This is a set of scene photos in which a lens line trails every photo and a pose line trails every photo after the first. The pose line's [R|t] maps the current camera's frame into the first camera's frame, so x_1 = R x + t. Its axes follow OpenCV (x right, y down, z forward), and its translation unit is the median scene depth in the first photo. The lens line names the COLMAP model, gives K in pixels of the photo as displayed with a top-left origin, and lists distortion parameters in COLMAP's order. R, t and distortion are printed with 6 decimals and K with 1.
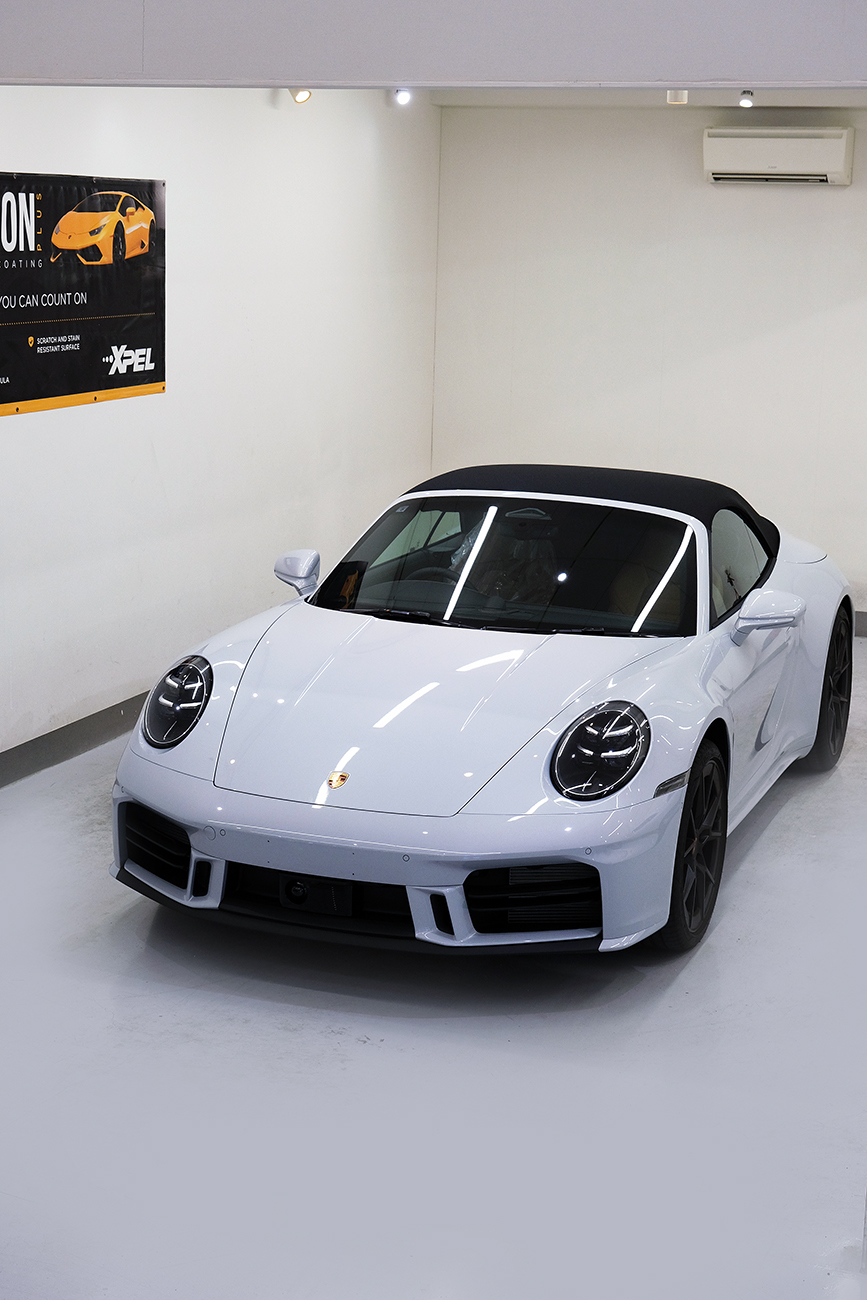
lens RADIAL K [[2042.8, 0, 433.7], [0, 2042.8, 647.2], [0, 0, 1]] dist [0.001946, 0.000000]
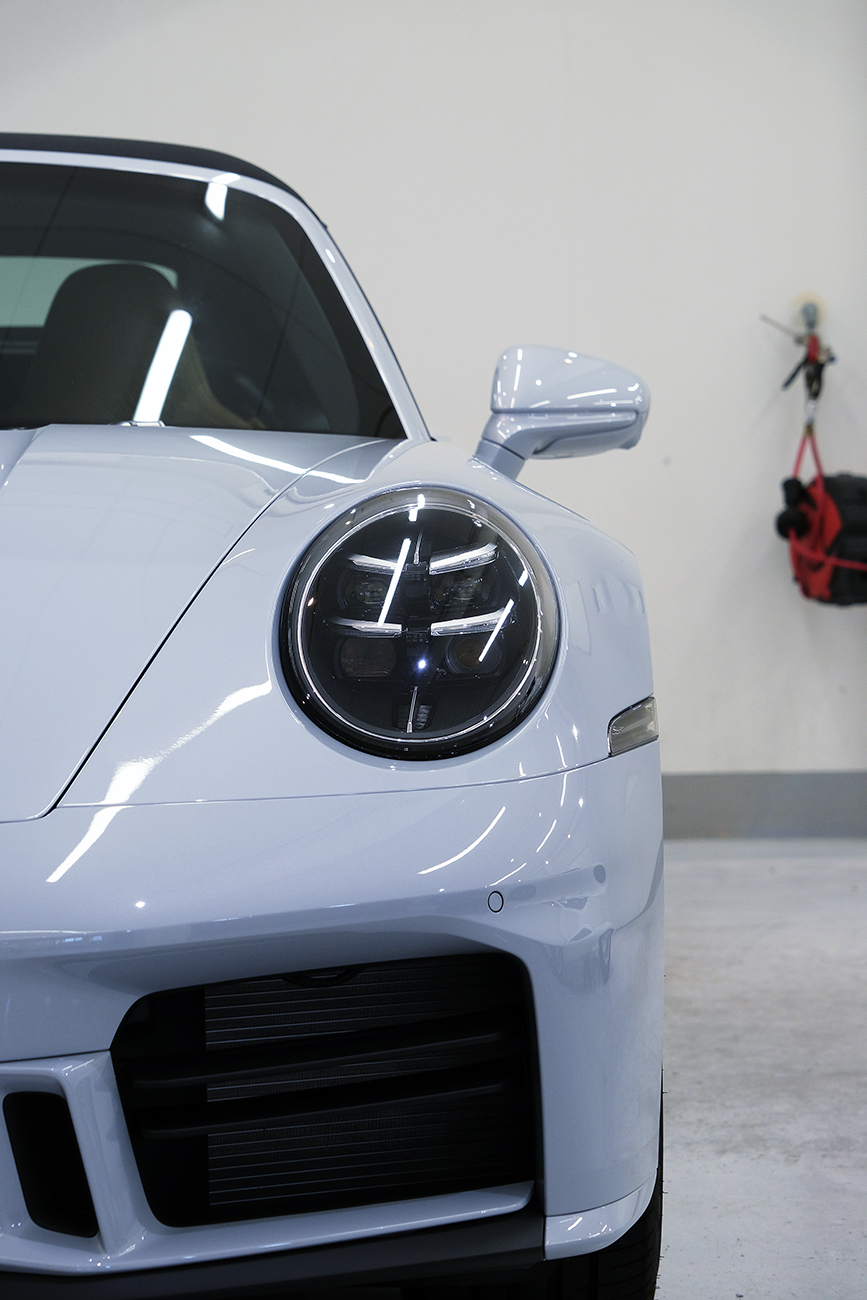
lens RADIAL K [[4456.6, 0, 435.4], [0, 4456.6, 652.0], [0, 0, 1]] dist [0.123753, 0.000000]
pose [[0.924687, -0.063791, 0.375347, -0.145284], [0.121815, 0.983611, -0.132932, 0.126009], [-0.360715, 0.168644, 0.917303, 0.342837]]
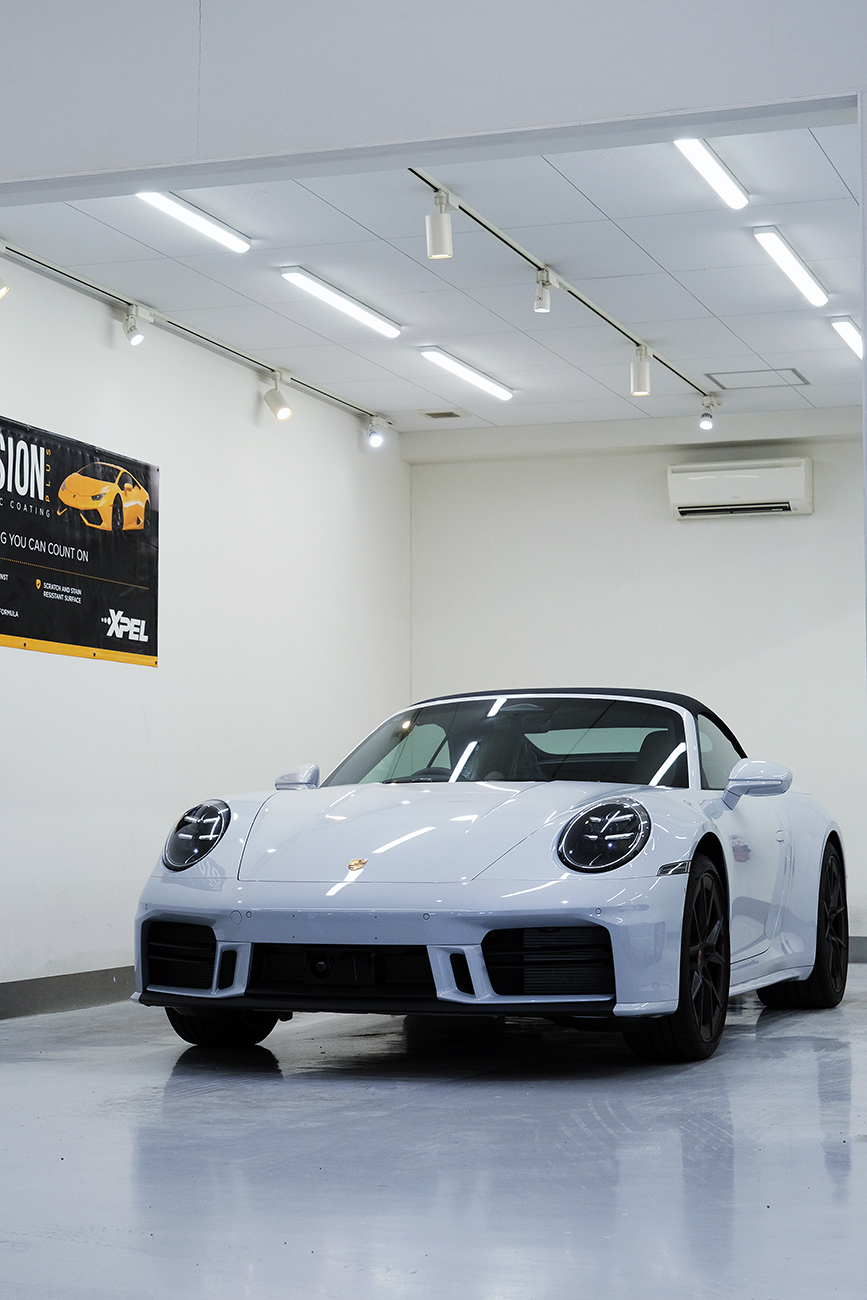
lens RADIAL K [[2313.8, 0, 437.4], [0, 2313.8, 654.4], [0, 0, 1]] dist [-0.008345, 0.000000]
pose [[0.999243, -0.026659, 0.028345, -0.031747], [0.033421, 0.961065, -0.274292, 0.251105], [-0.019929, 0.275032, 0.961229, -0.153973]]
